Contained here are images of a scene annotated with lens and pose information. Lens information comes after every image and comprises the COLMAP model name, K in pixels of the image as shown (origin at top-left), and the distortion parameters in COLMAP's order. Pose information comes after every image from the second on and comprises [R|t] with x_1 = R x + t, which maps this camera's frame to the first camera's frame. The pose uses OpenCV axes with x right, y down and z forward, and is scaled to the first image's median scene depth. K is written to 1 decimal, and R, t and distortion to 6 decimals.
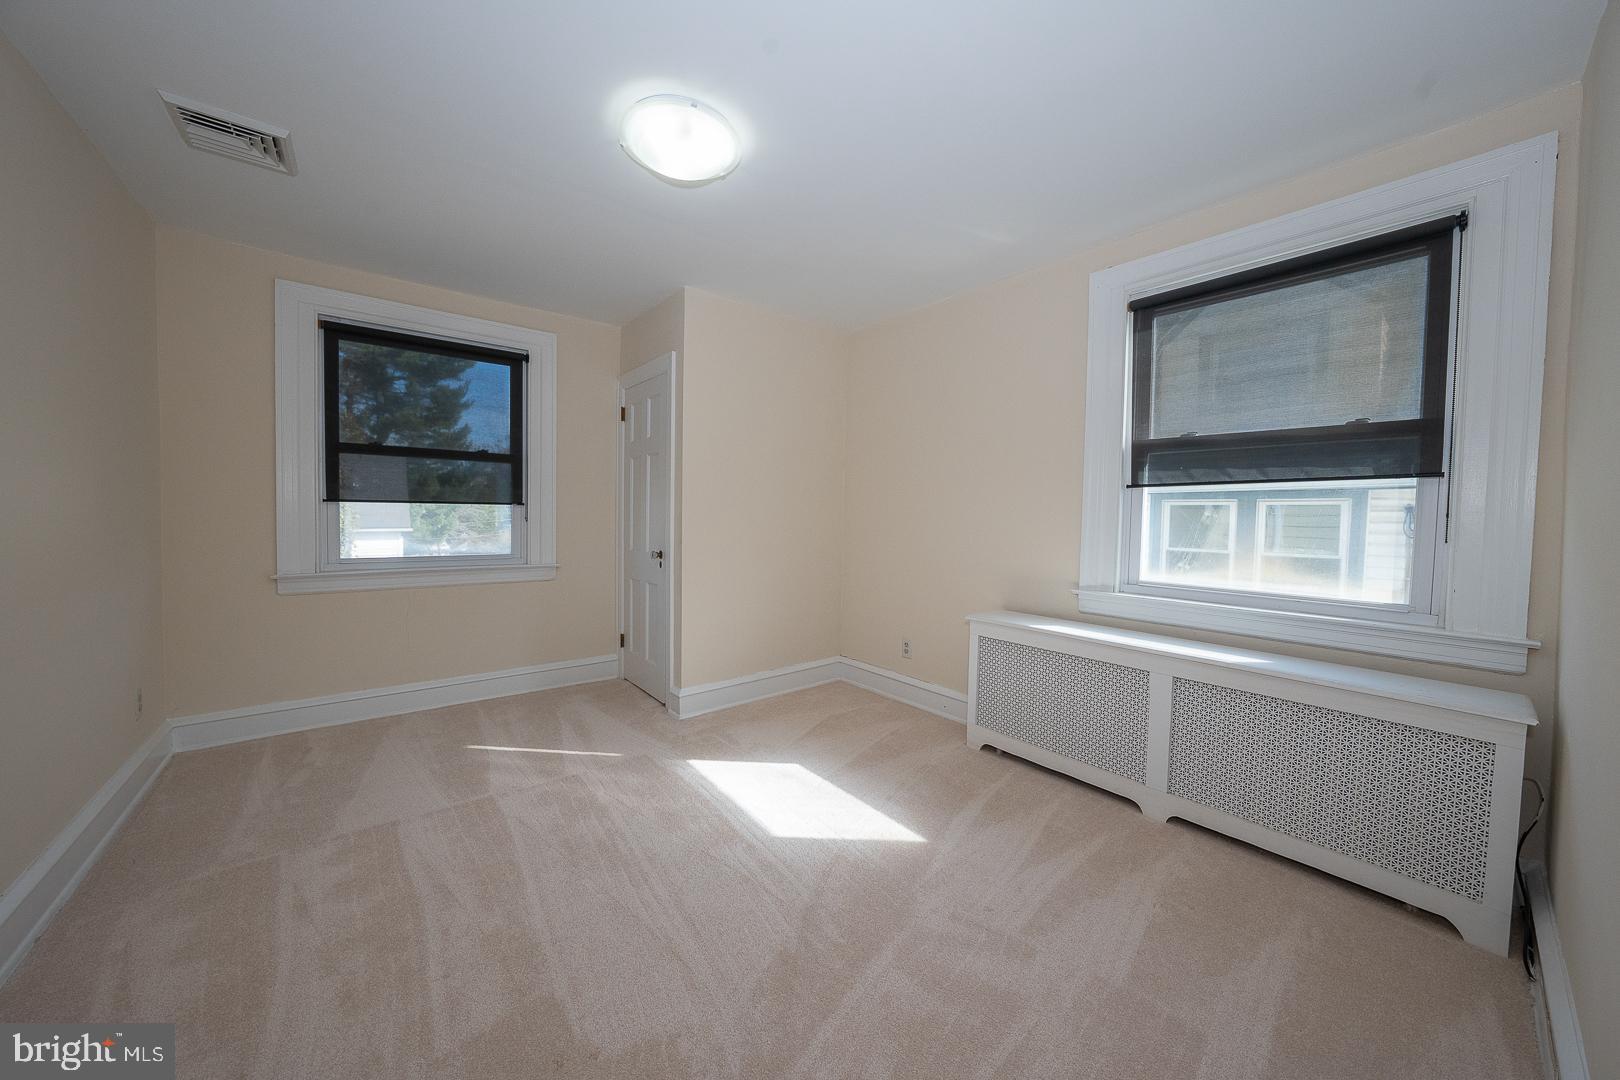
lens RADIAL K [[557.0, 0, 811.0], [0, 557.0, 533.5], [0, 0, 1]] dist [-0.024466, 0.004212]
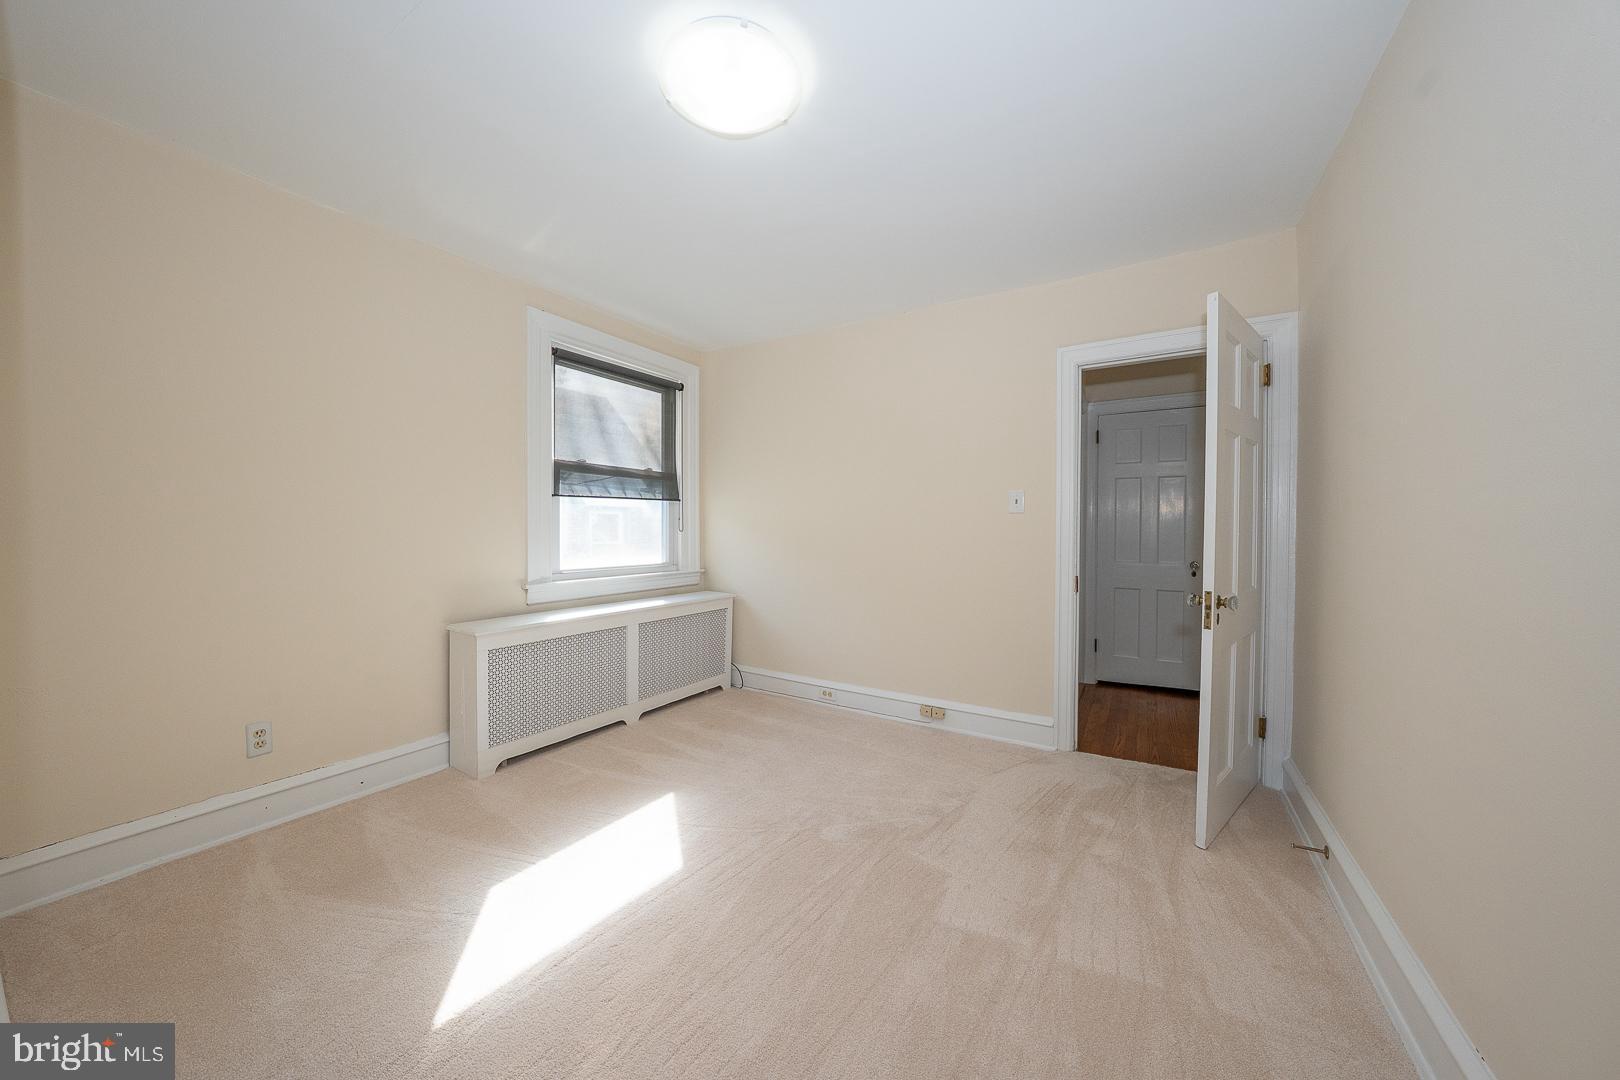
lens RADIAL K [[557.0, 0, 806.4], [0, 557.0, 538.4], [0, 0, 1]] dist [-0.024466, 0.004212]
pose [[-0.321733, -0.038448, 0.946049, -0.910952], [0.020863, 0.998645, 0.047681, -0.042039], [-0.946601, 0.035078, -0.320495, 0.995421]]
